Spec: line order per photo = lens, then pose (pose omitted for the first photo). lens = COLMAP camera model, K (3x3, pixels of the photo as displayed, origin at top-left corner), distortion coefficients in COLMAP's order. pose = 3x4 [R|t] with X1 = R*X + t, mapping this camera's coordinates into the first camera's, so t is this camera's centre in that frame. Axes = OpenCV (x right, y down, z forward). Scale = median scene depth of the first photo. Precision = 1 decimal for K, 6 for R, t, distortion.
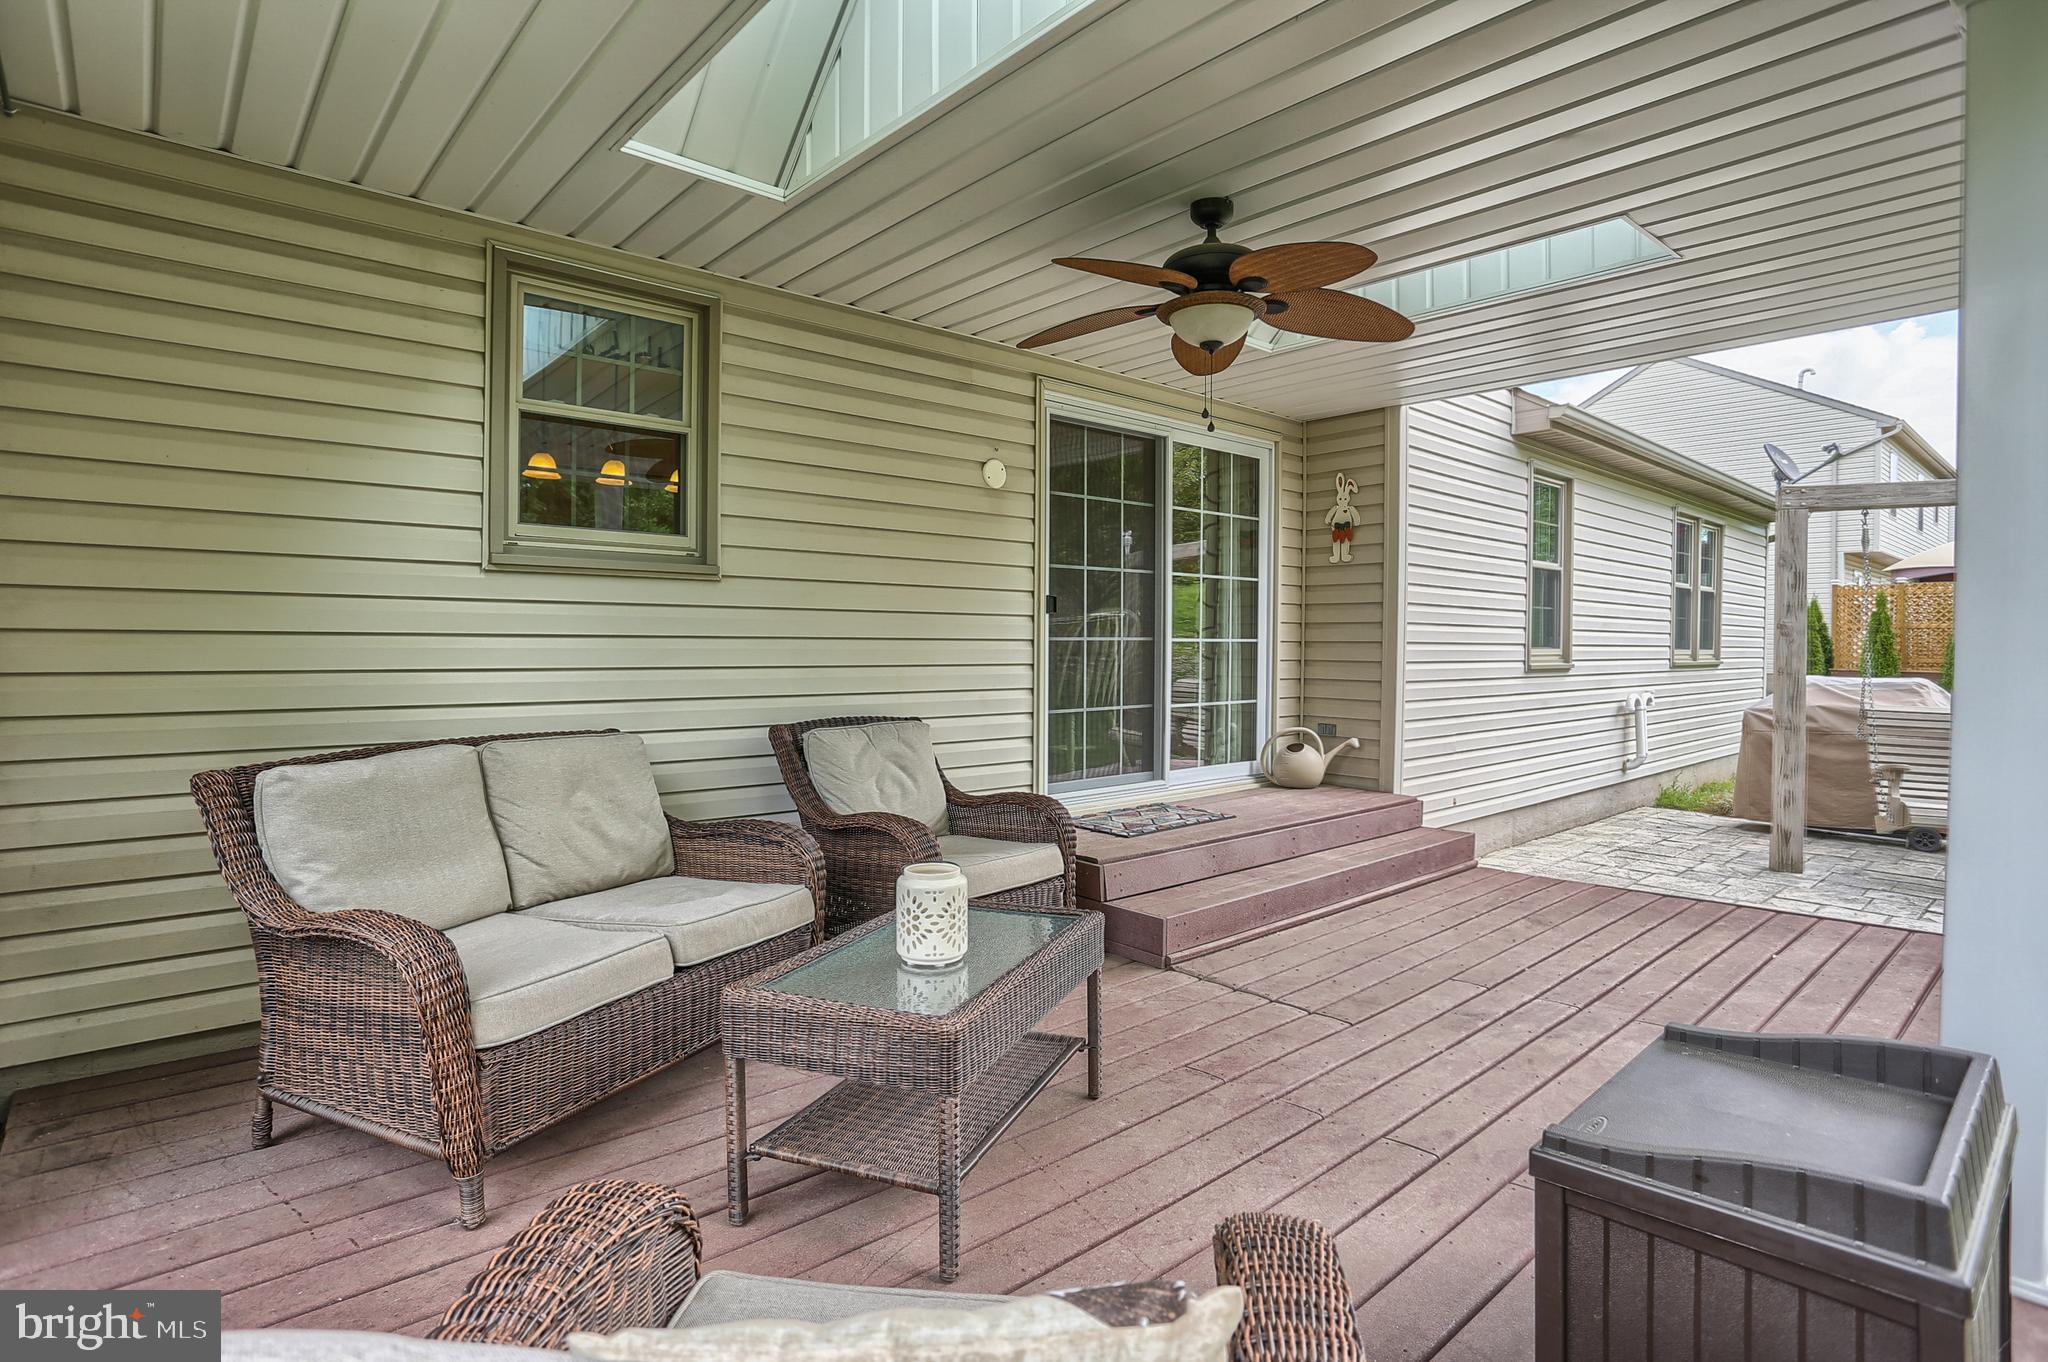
lens RADIAL K [[1014.1, 0, 1023.1], [0, 1014.1, 667.1], [0, 0, 1]] dist [-0.072634, 0.033236]
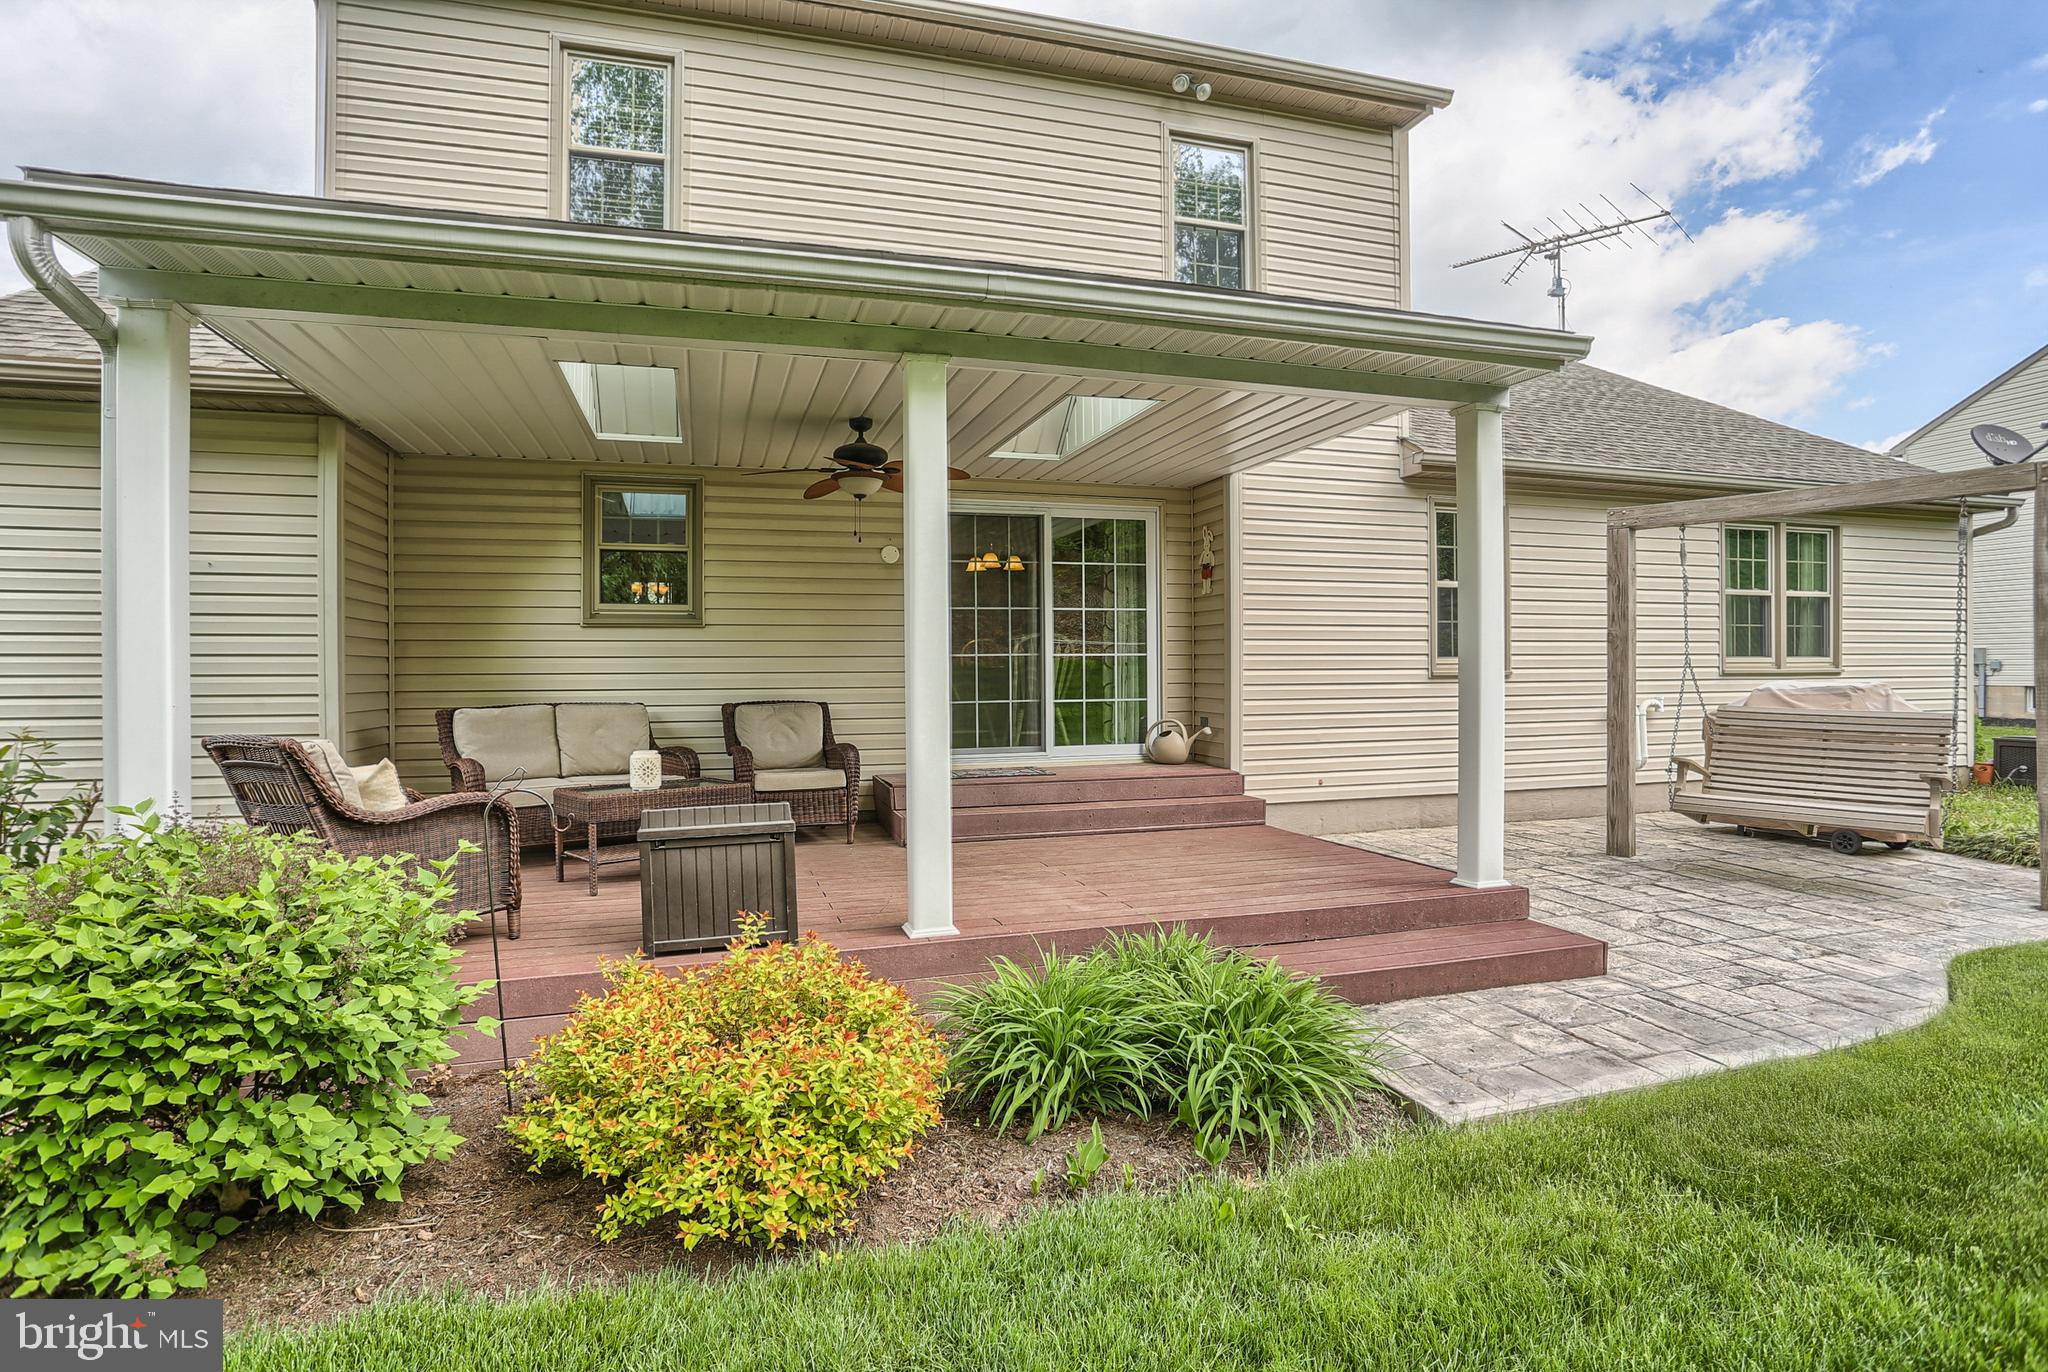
lens RADIAL K [[1014.1, 0, 1023.1], [0, 1014.1, 672.1], [0, 0, 1]] dist [-0.072634, 0.033236]
pose [[0.912669, -0.009081, -0.408598, 0.840755], [0.001768, 0.999831, -0.018272, 0.028162], [0.408695, 0.015954, 0.912531, -0.399025]]
